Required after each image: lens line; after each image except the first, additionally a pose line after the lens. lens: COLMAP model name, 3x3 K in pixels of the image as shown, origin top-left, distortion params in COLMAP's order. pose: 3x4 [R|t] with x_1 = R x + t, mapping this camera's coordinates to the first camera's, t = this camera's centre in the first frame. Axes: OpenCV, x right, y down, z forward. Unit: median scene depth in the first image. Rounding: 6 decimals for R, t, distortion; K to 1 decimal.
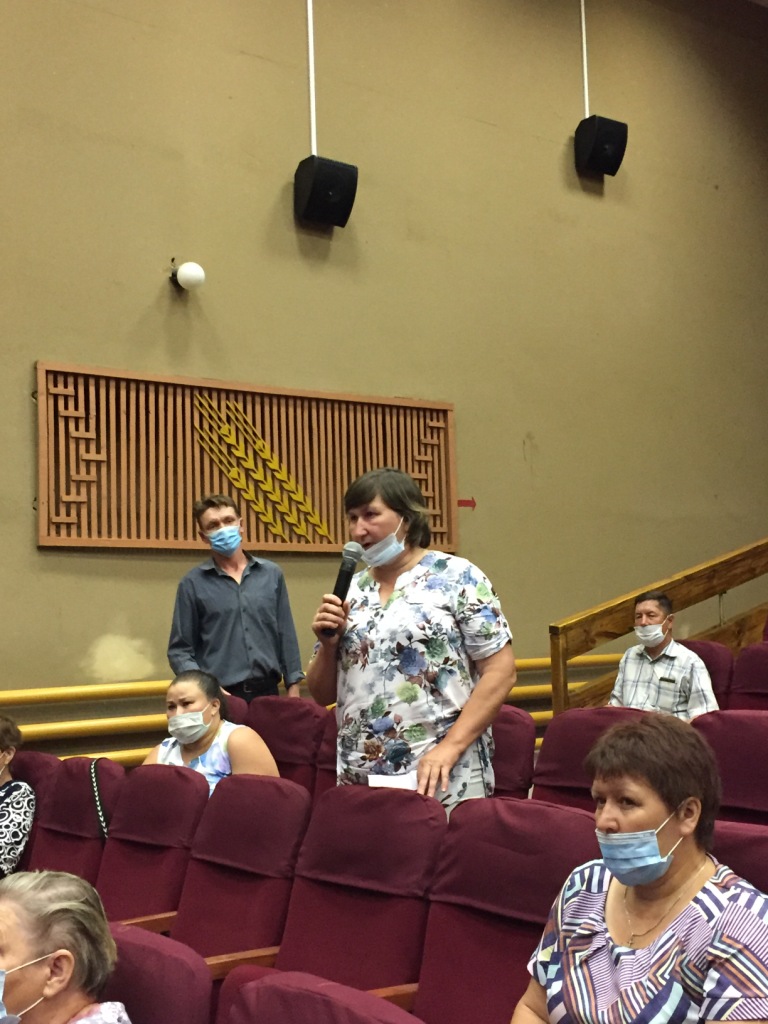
lens RADIAL K [[1329.7, 0, 384.0], [0, 1329.7, 512.0], [0, 0, 1]] dist [0.037622, 0.097407]
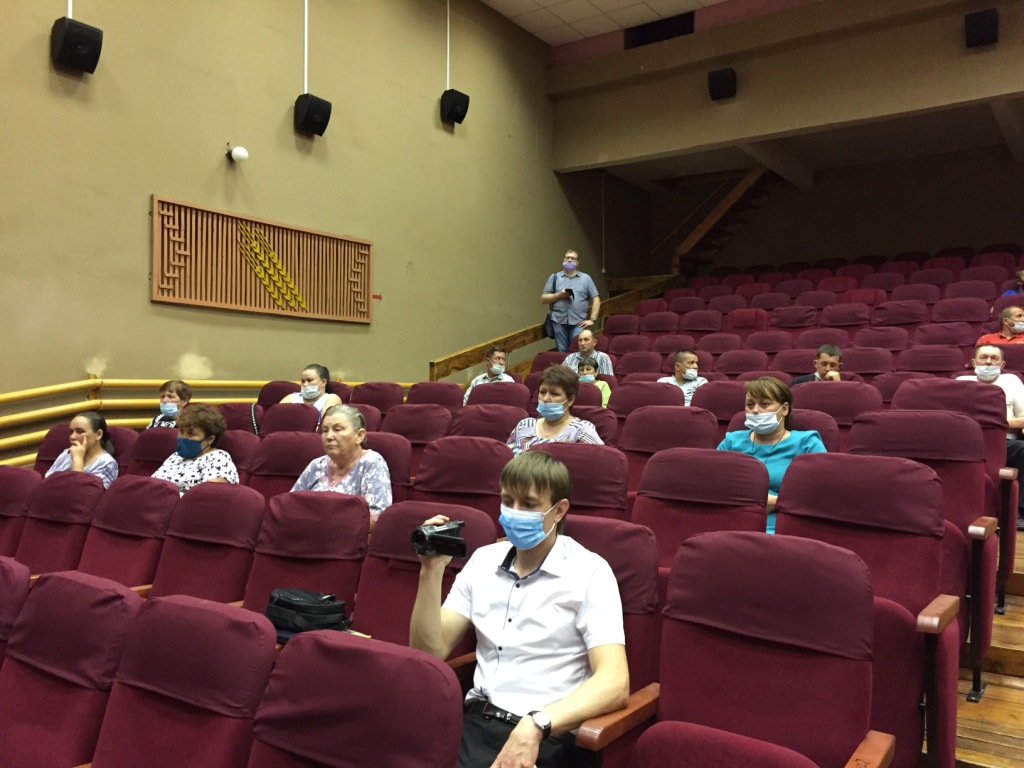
lens RADIAL K [[865.6, 0, 510.9], [0, 865.6, 384.6], [0, 0, 1]] dist [0.085647, -0.100375]
pose [[0.950491, 0.045651, 0.307382, -0.142545], [-0.069852, 0.995224, 0.068191, 0.021911], [-0.302801, -0.086287, 0.949140, -0.233406]]
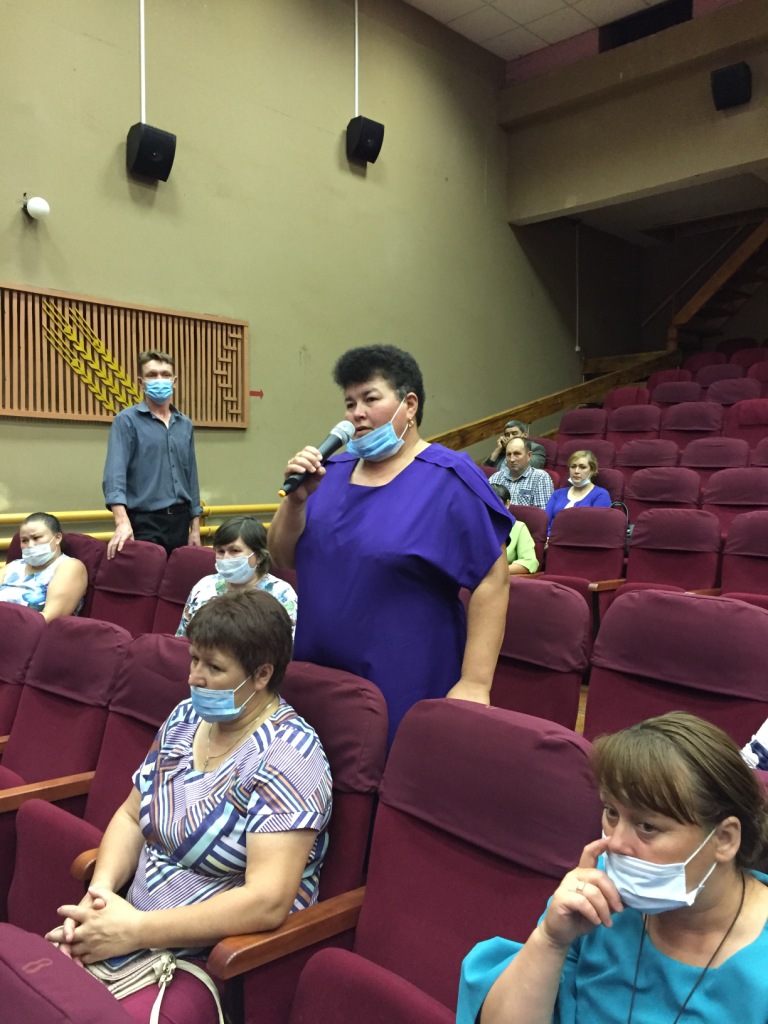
lens RADIAL K [[865.6, 0, 388.6], [0, 865.6, 511.0], [0, 0, 1]] dist [0.085647, -0.100375]
pose [[0.986509, 0.028270, 0.161246, 0.062711], [-0.049413, 0.990457, 0.128660, -0.009946], [-0.156070, -0.134892, 0.978492, 0.056115]]
